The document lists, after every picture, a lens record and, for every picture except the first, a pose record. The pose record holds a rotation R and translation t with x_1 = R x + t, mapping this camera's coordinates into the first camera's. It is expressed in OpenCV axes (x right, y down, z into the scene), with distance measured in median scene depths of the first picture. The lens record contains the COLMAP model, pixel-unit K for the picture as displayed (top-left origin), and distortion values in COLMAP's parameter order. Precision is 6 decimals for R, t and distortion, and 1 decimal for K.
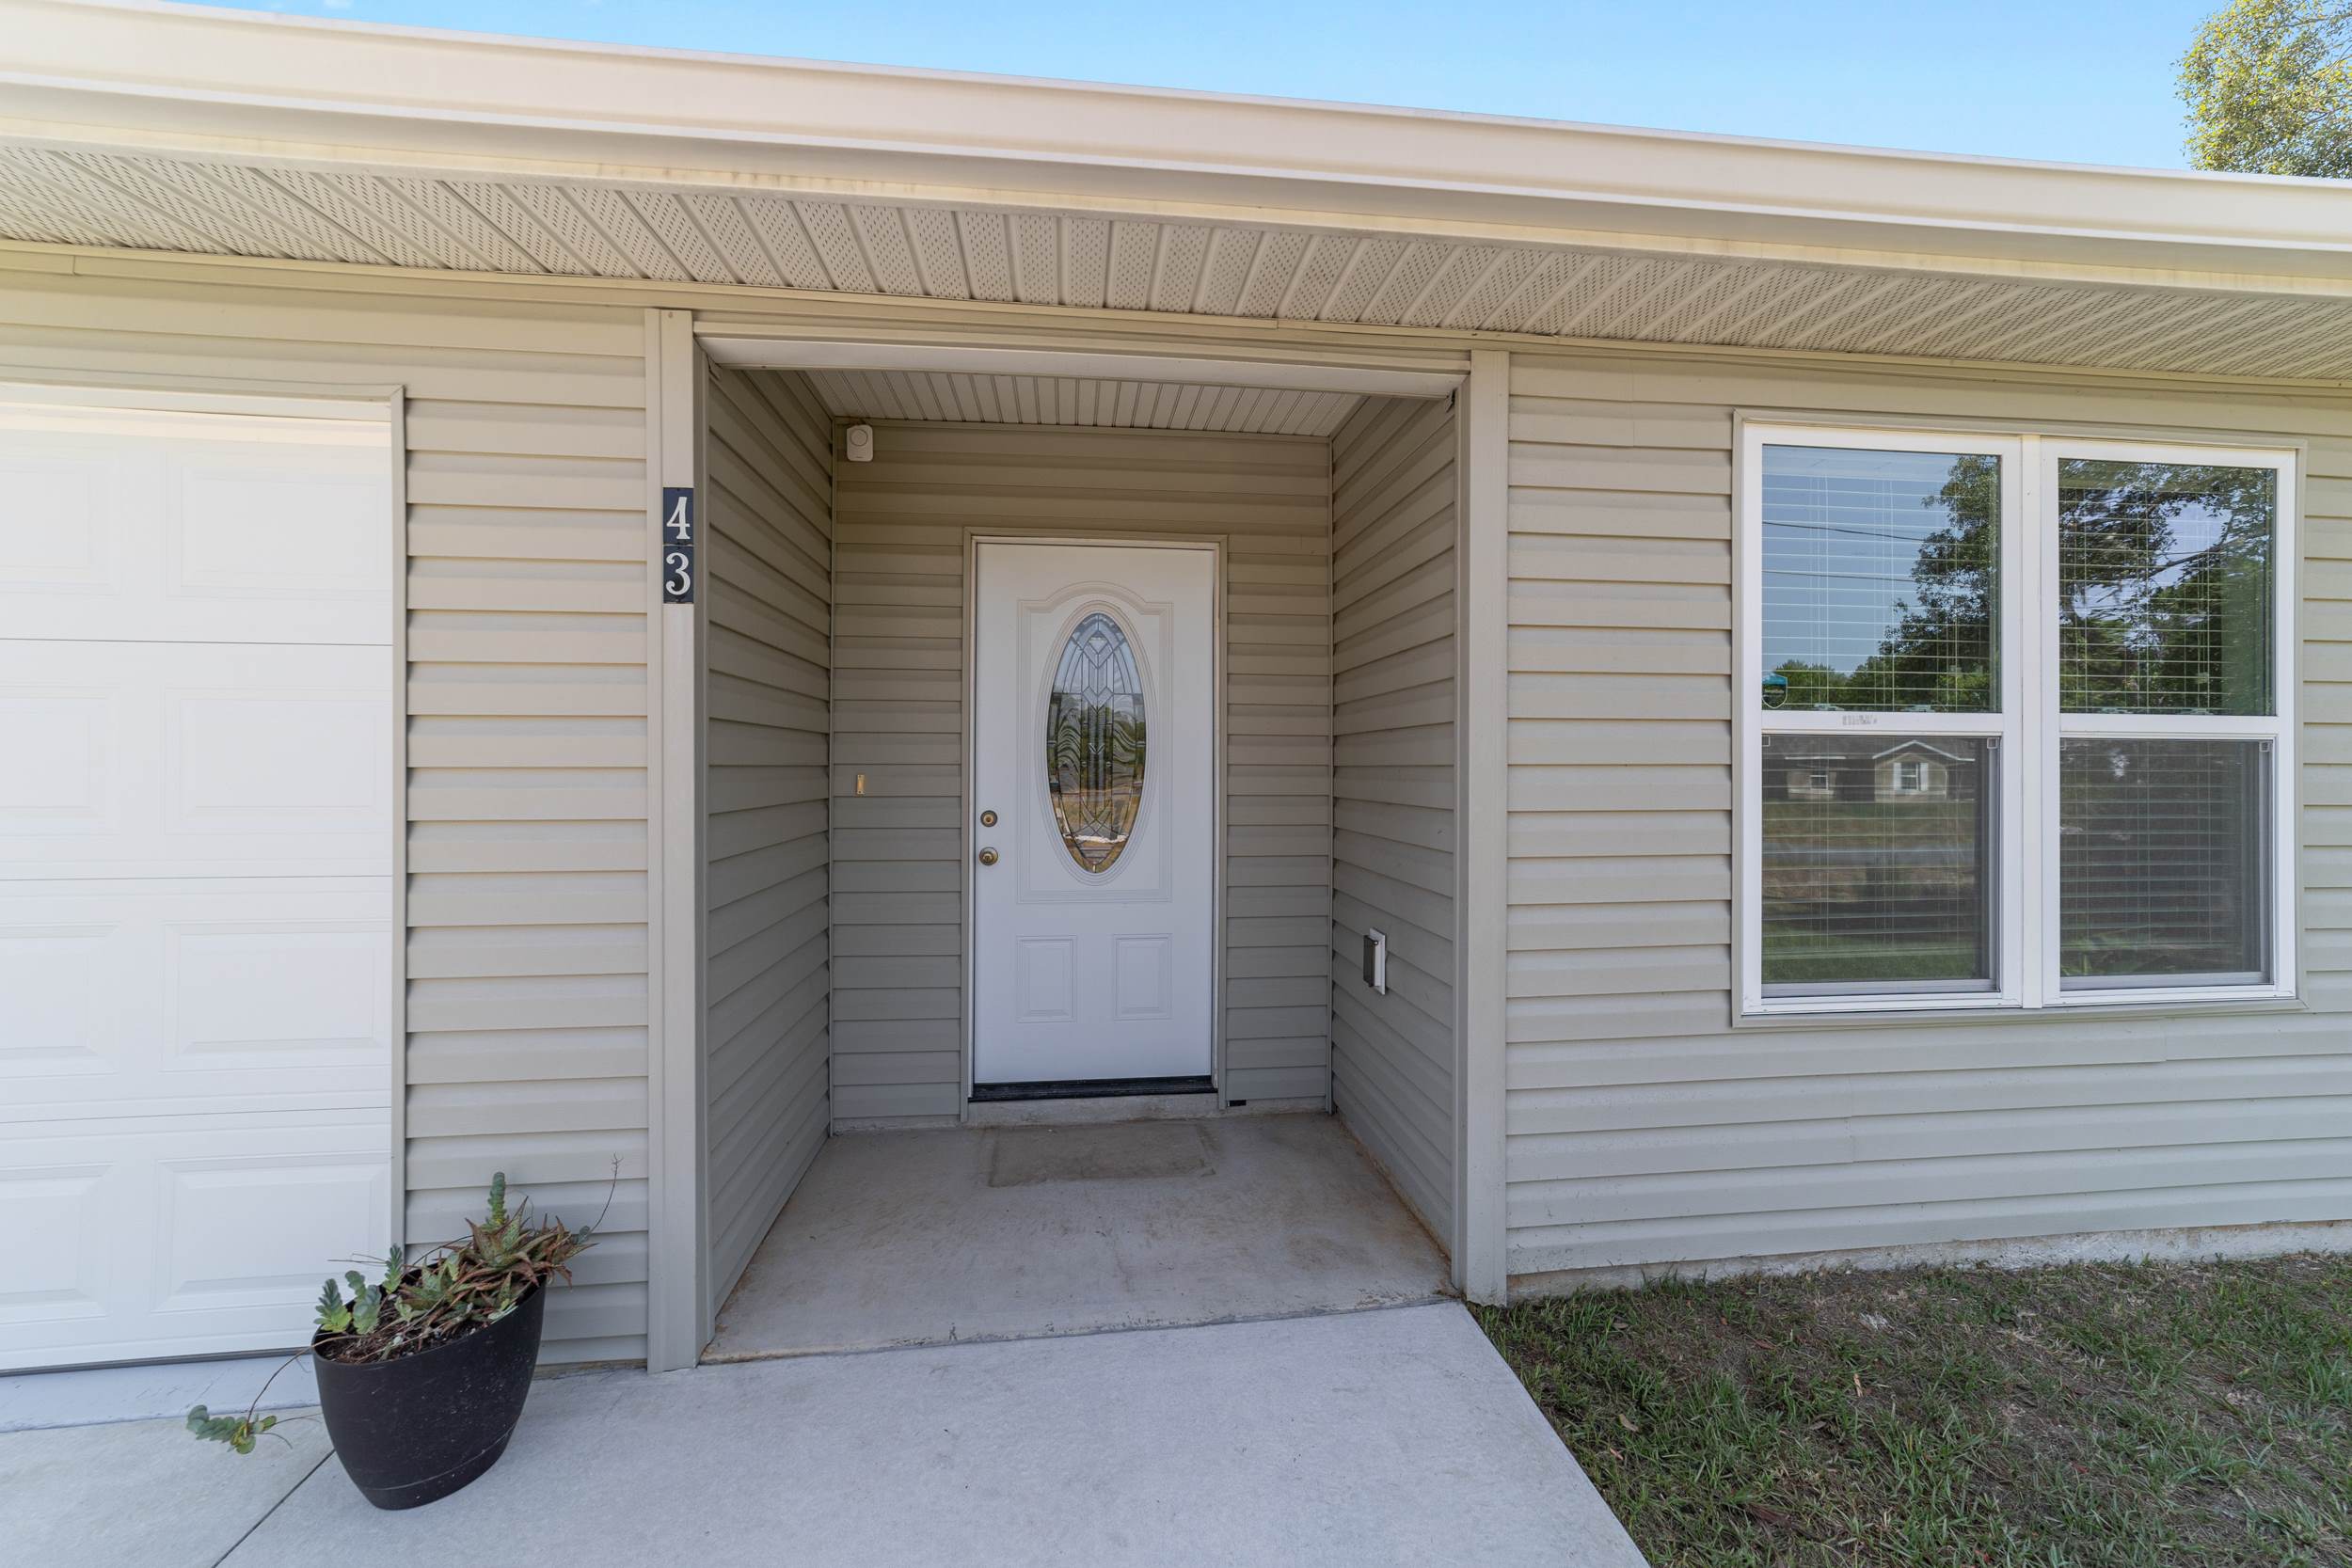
lens RADIAL K [[919.3, 0, 1171.1], [0, 919.3, 778.4], [0, 0, 1]] dist [-0.018580, 0.007992]
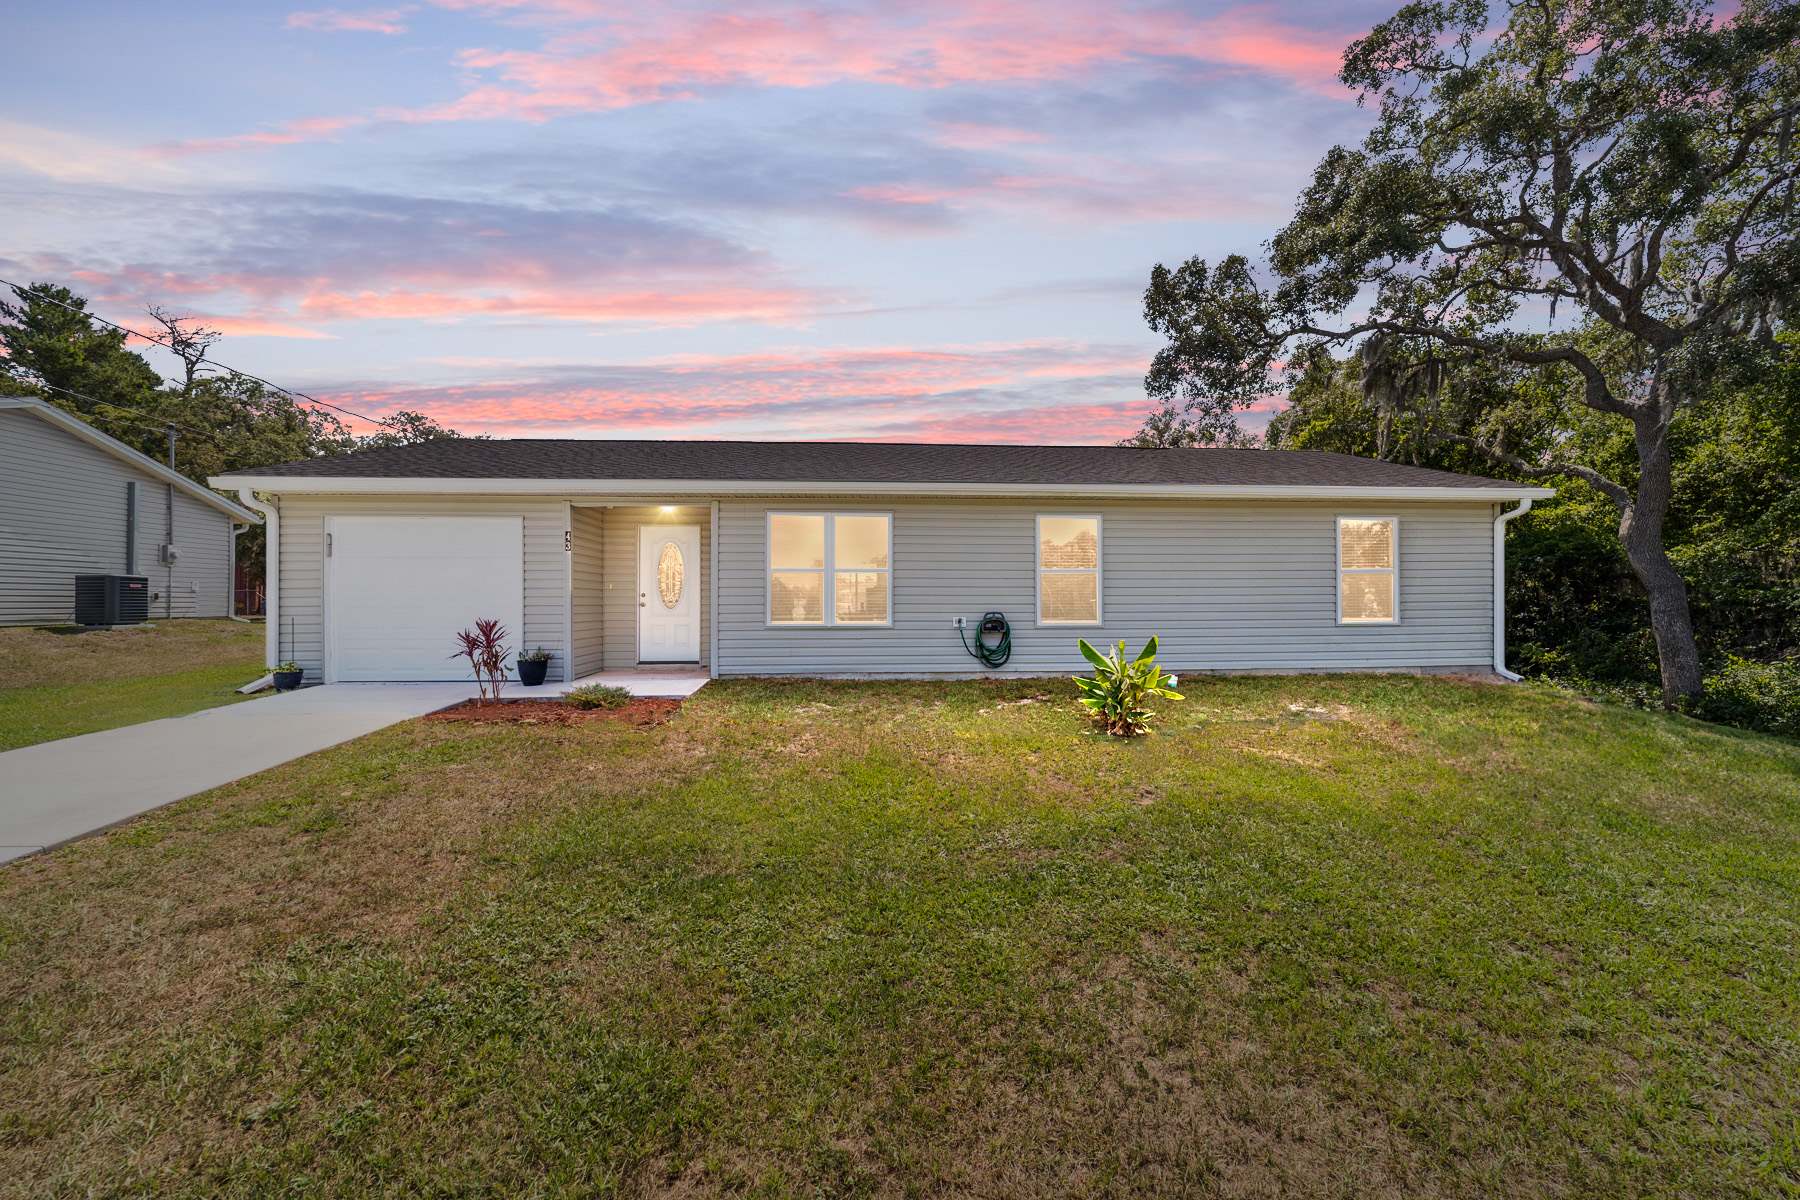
lens RADIAL K [[703.6, 0, 896.2], [0, 703.6, 595.7], [0, 0, 1]] dist [-0.018580, 0.007992]
pose [[0.998907, -0.002800, -0.046661, 1.104876], [0.002144, 0.999898, -0.014105, 0.096513], [0.046695, 0.013989, 0.998811, -2.114903]]
